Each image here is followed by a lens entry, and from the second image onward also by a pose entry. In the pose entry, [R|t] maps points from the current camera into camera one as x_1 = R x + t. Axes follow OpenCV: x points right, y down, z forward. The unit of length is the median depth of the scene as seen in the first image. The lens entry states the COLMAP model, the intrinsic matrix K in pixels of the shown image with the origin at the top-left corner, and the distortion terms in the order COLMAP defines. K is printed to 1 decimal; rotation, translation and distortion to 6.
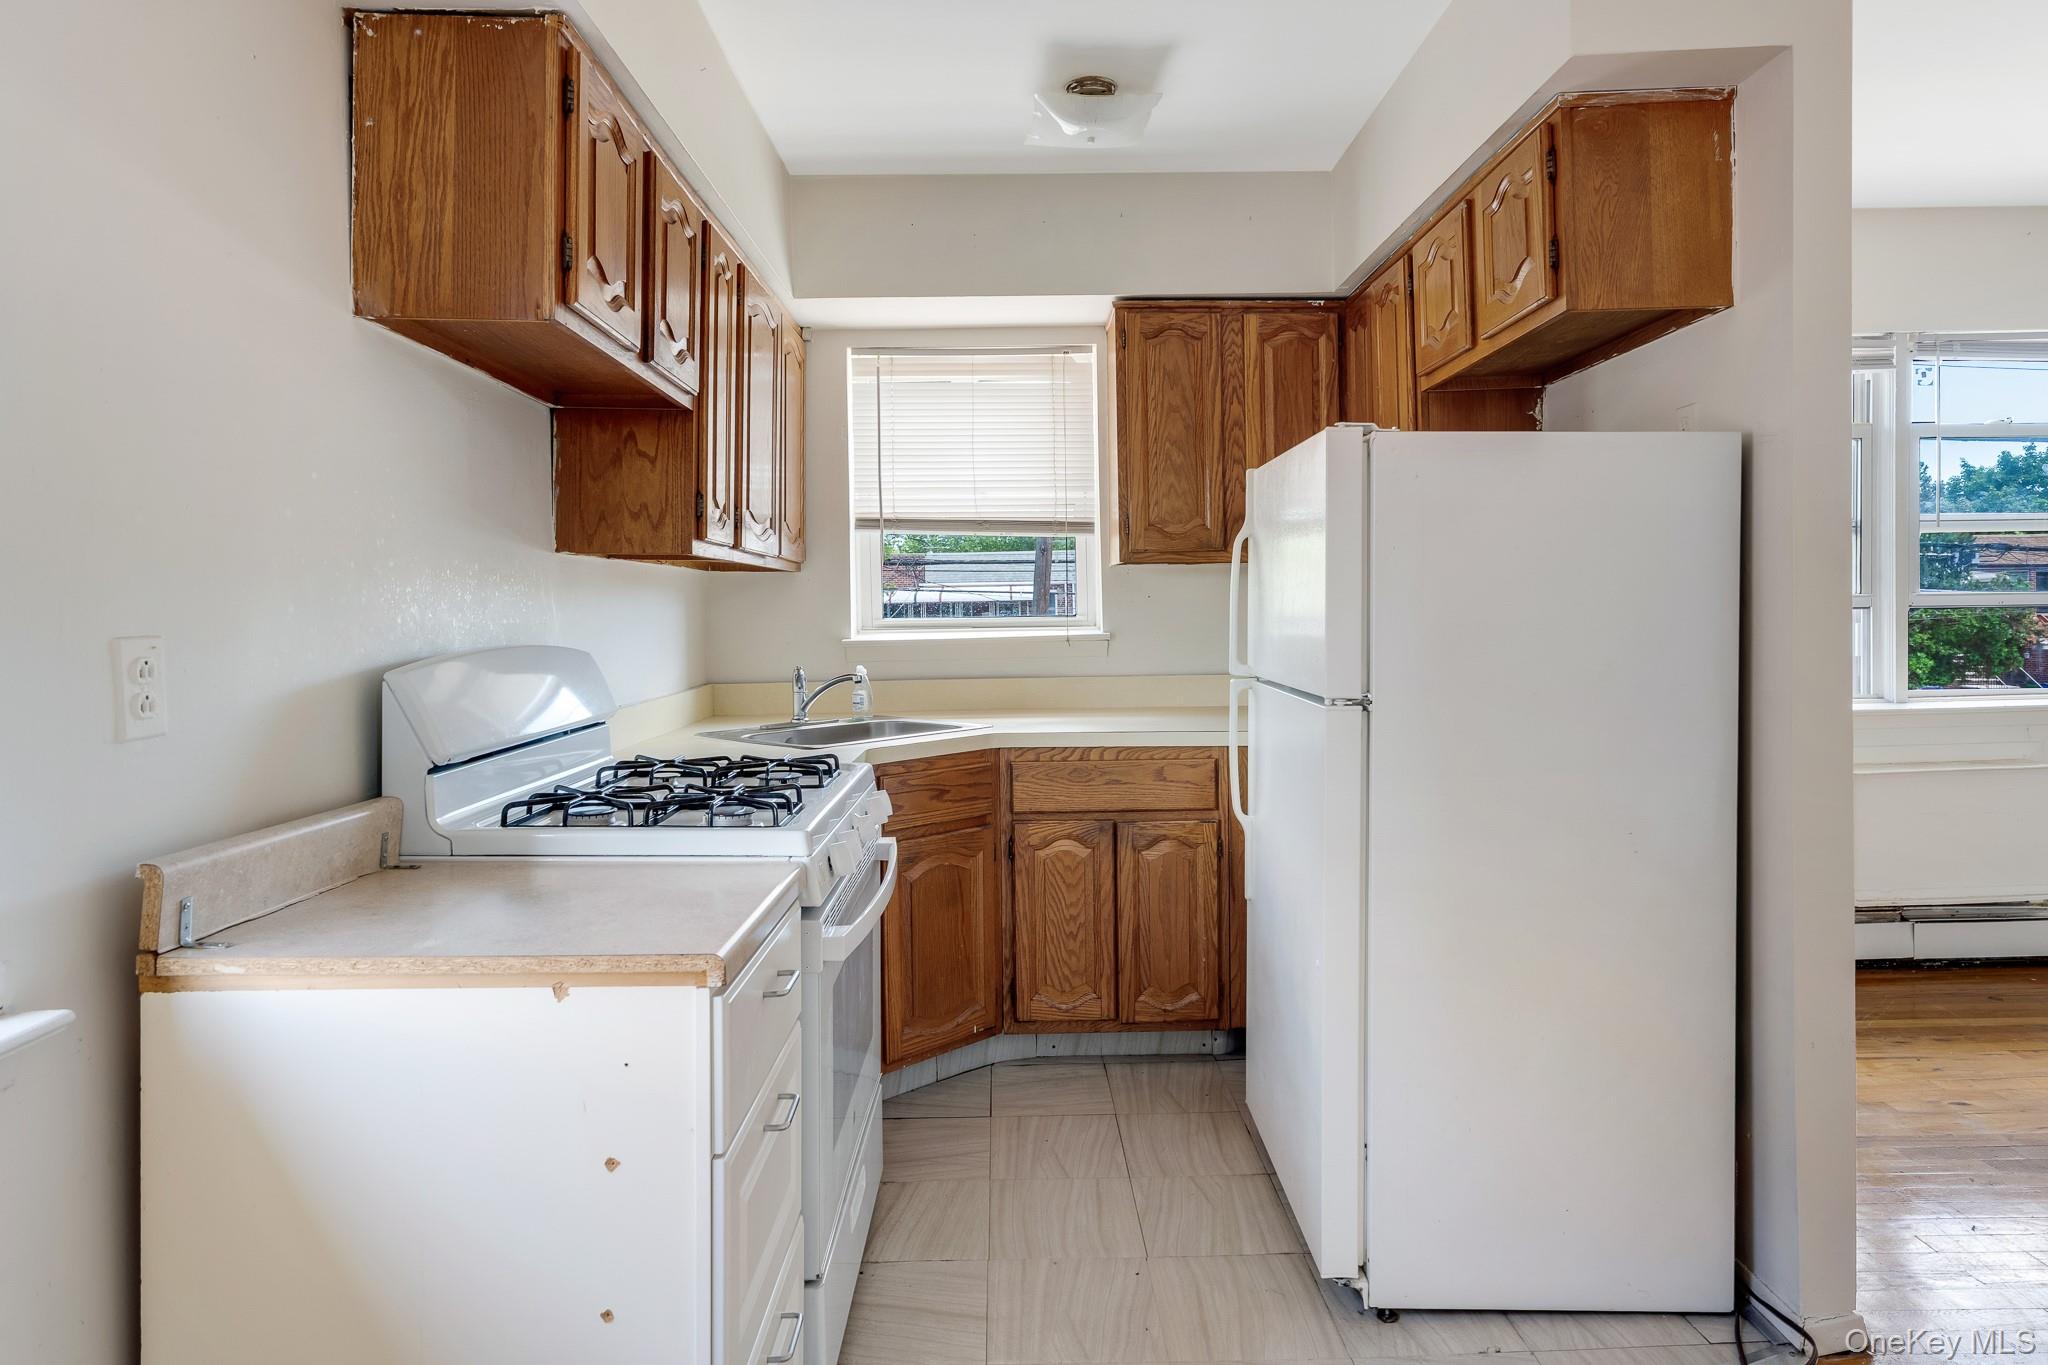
lens RADIAL K [[1159.7, 0, 1024.7], [0, 1159.7, 627.6], [0, 0, 1]] dist [-0.002589, 0.000124]
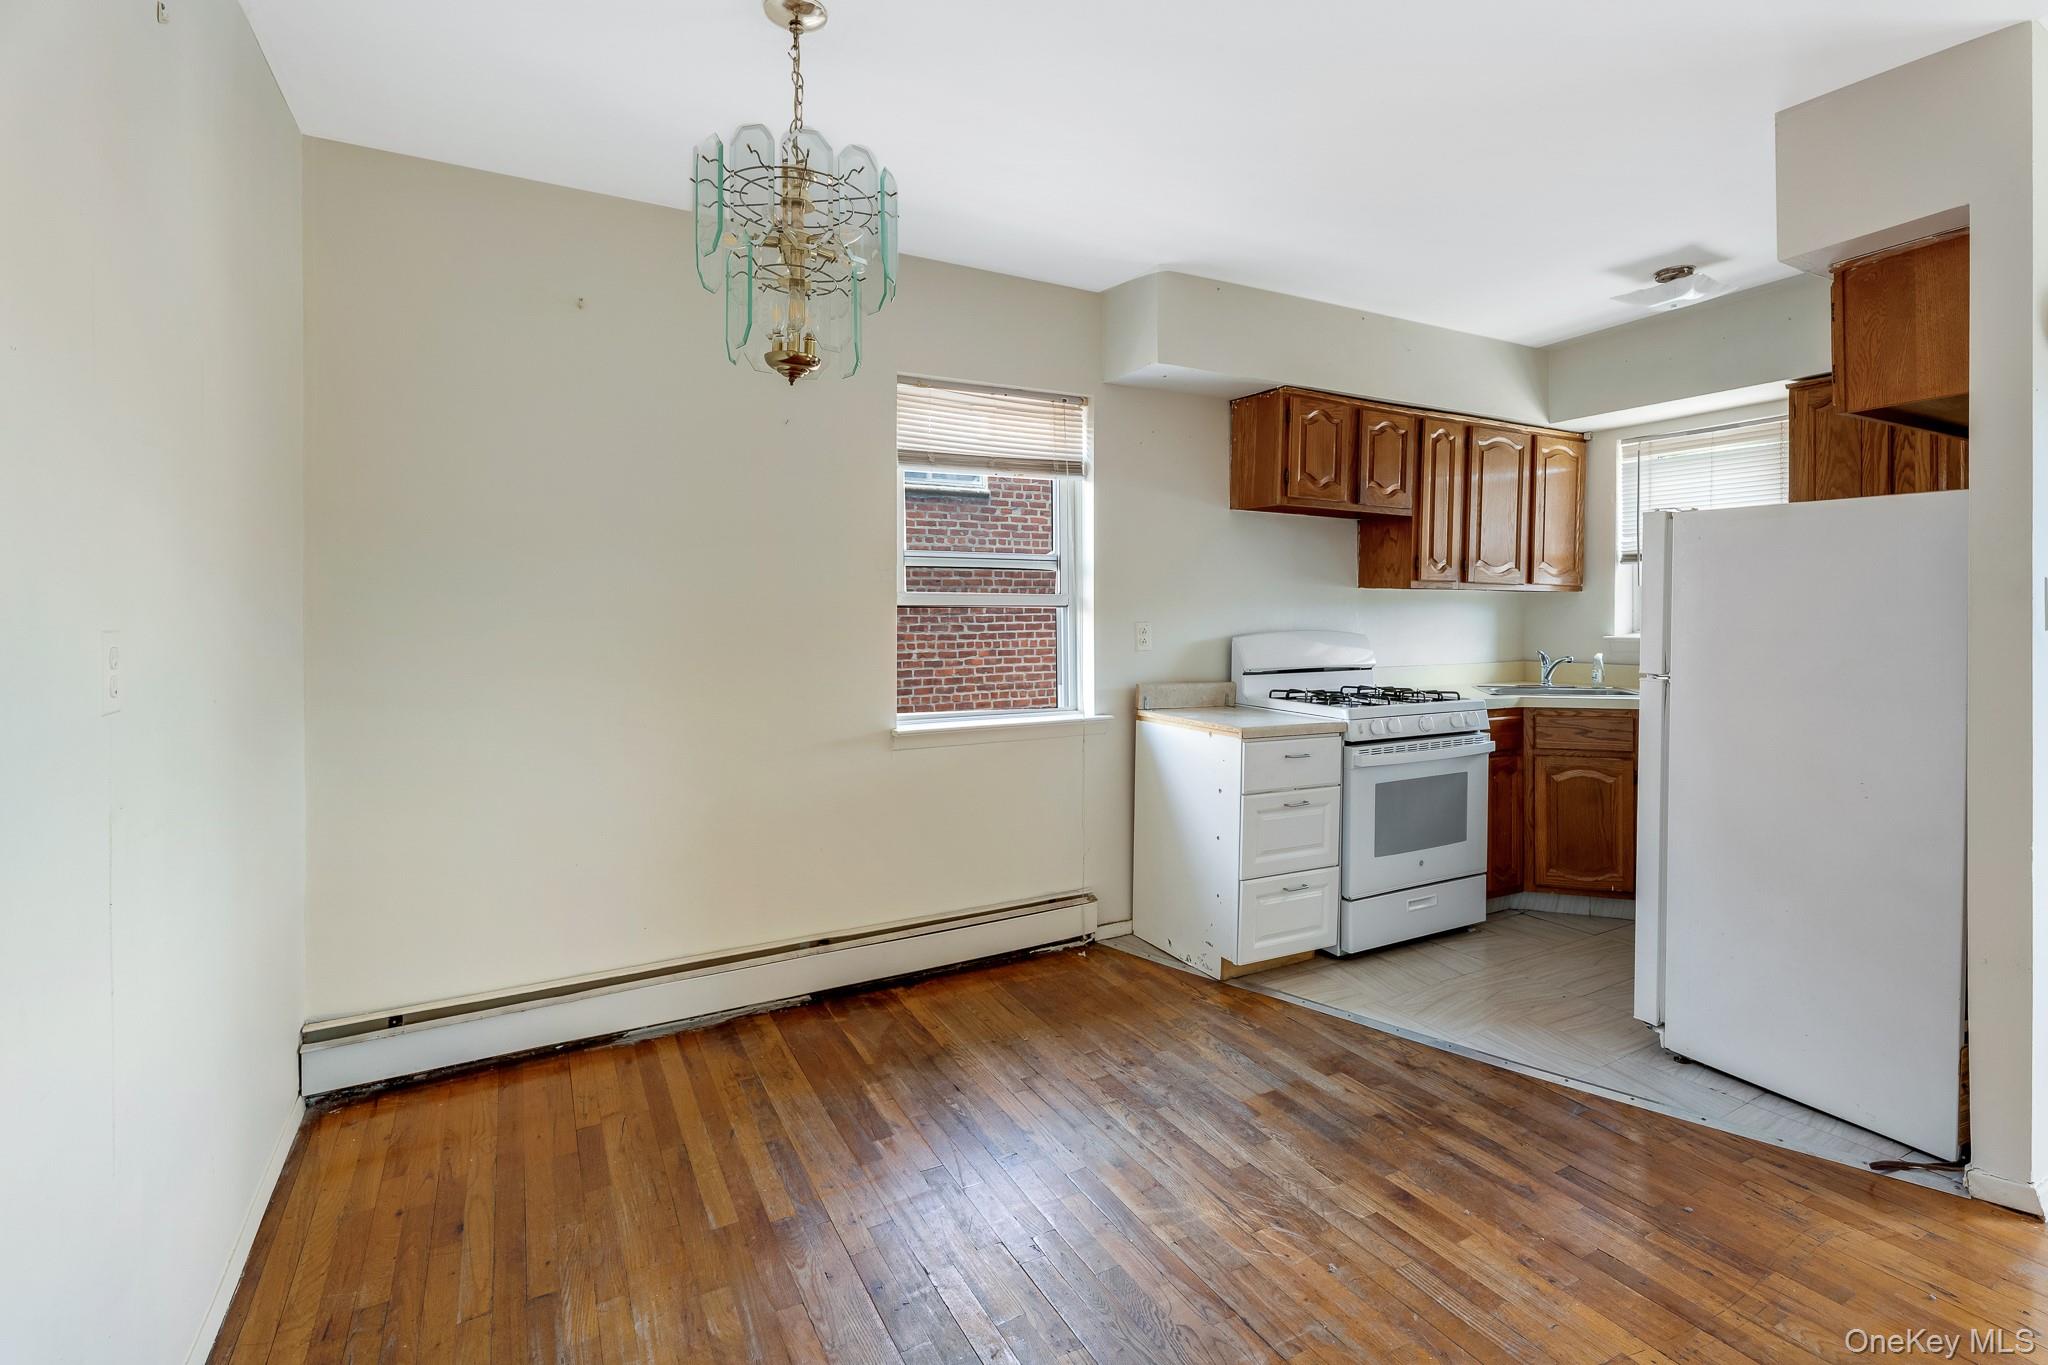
lens RADIAL K [[958.3, 0, 1026.3], [0, 958.3, 627.0], [0, 0, 1]] dist [-0.006075, 0.001453]
pose [[0.464244, 0.023188, -0.885404, 0.814017], [-0.020741, 0.999668, 0.015305, -0.007034], [0.885465, 0.011259, 0.464570, -0.330610]]
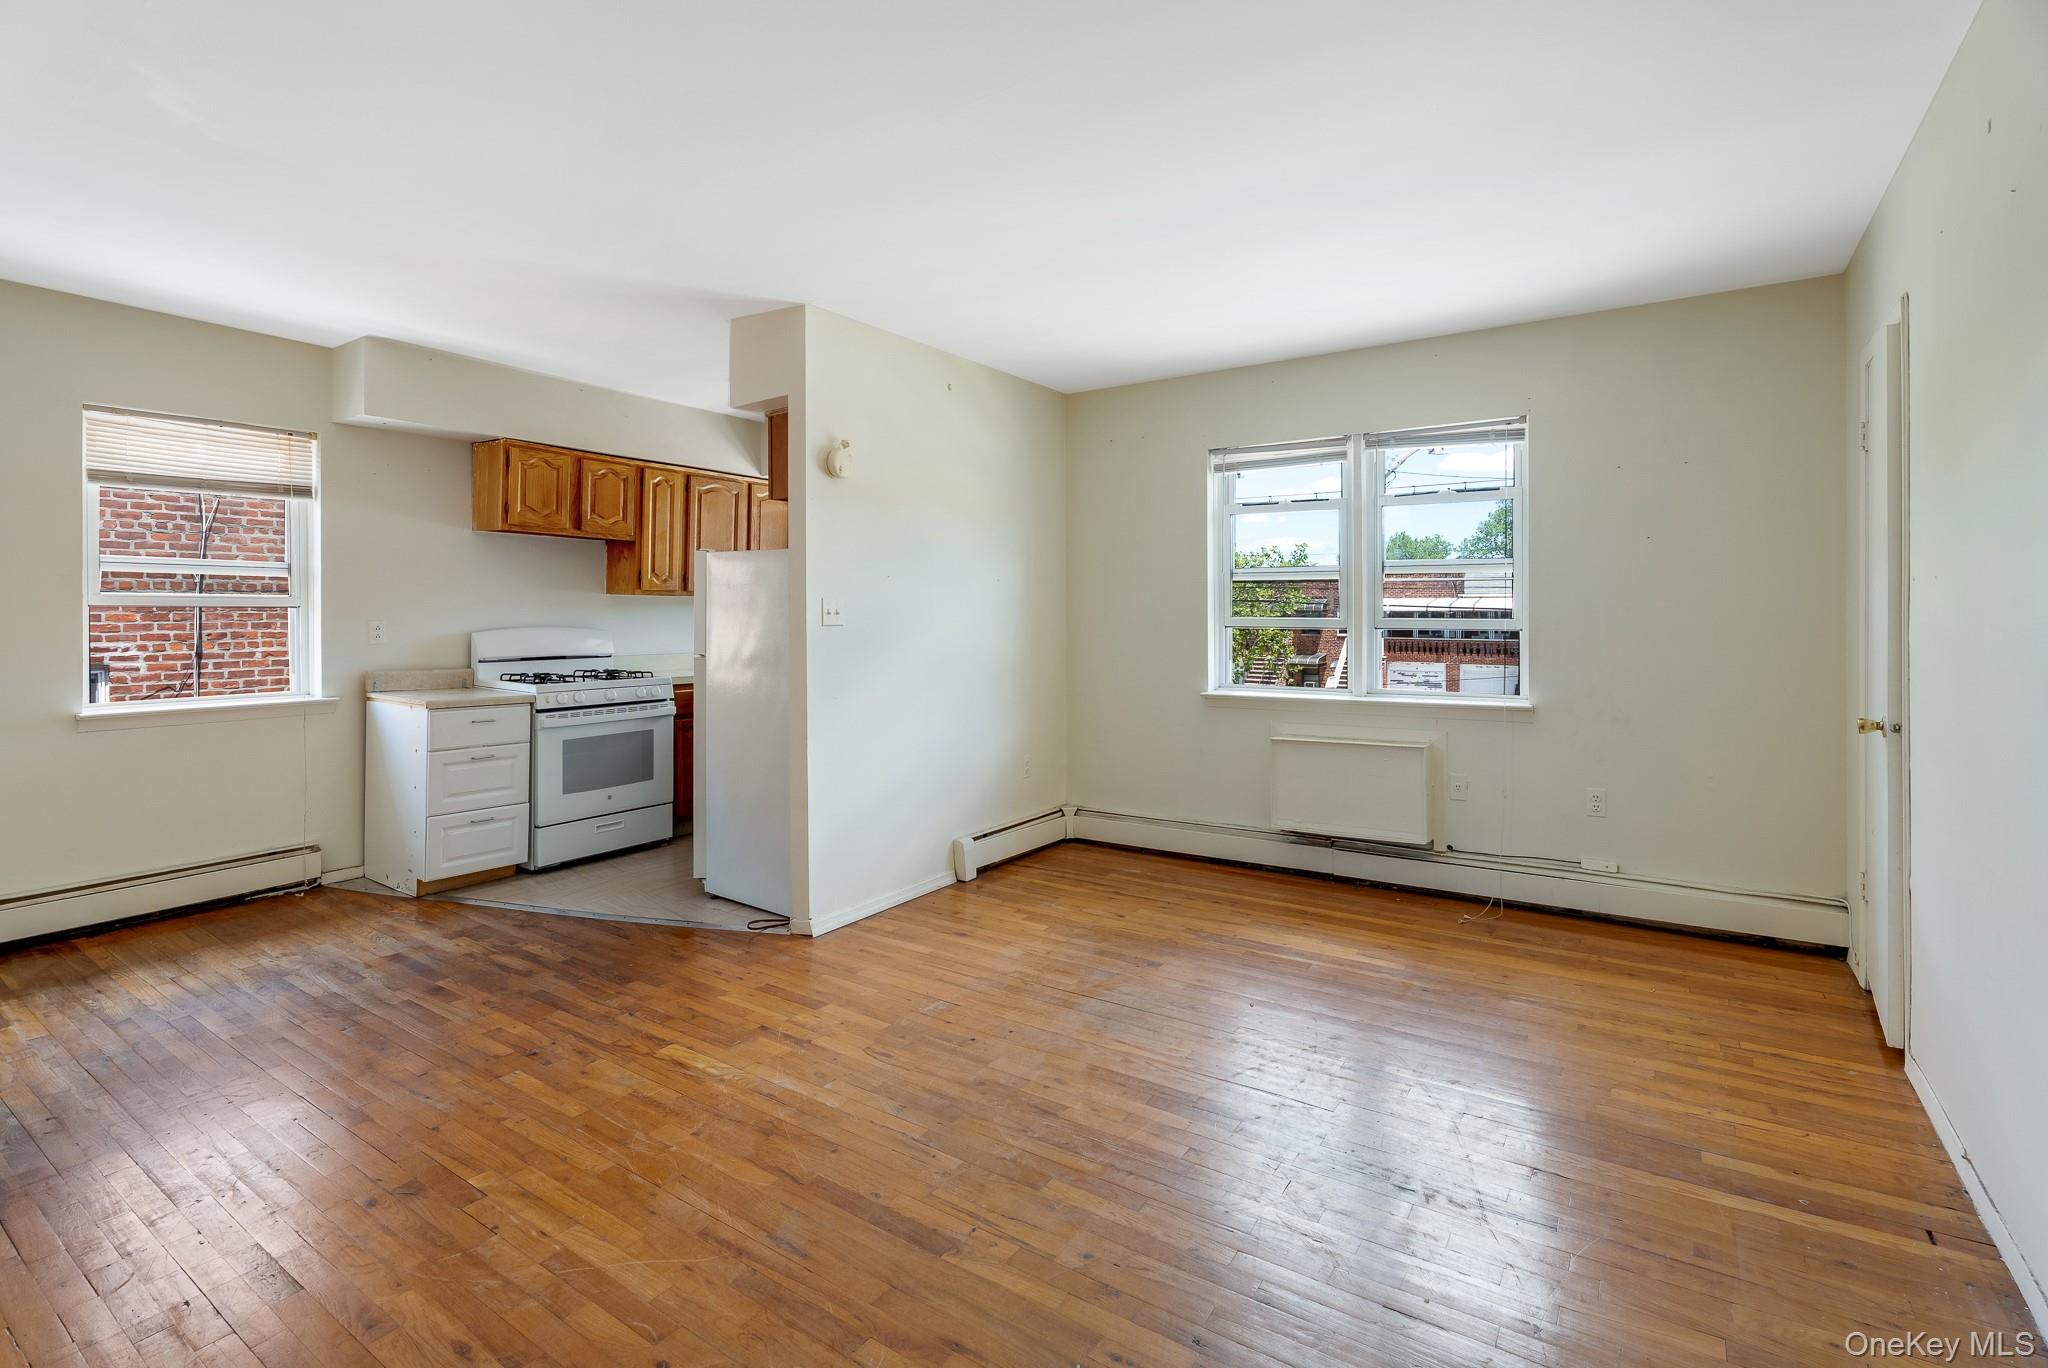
lens RADIAL K [[958.3, 0, 1037.3], [0, 958.3, 628.2], [0, 0, 1]] dist [-0.006075, 0.001453]
pose [[0.822974, 0.025429, -0.567509, 1.606358], [-0.024614, 0.999656, 0.009099, -0.027812], [0.567545, 0.006480, 0.823317, -0.260870]]
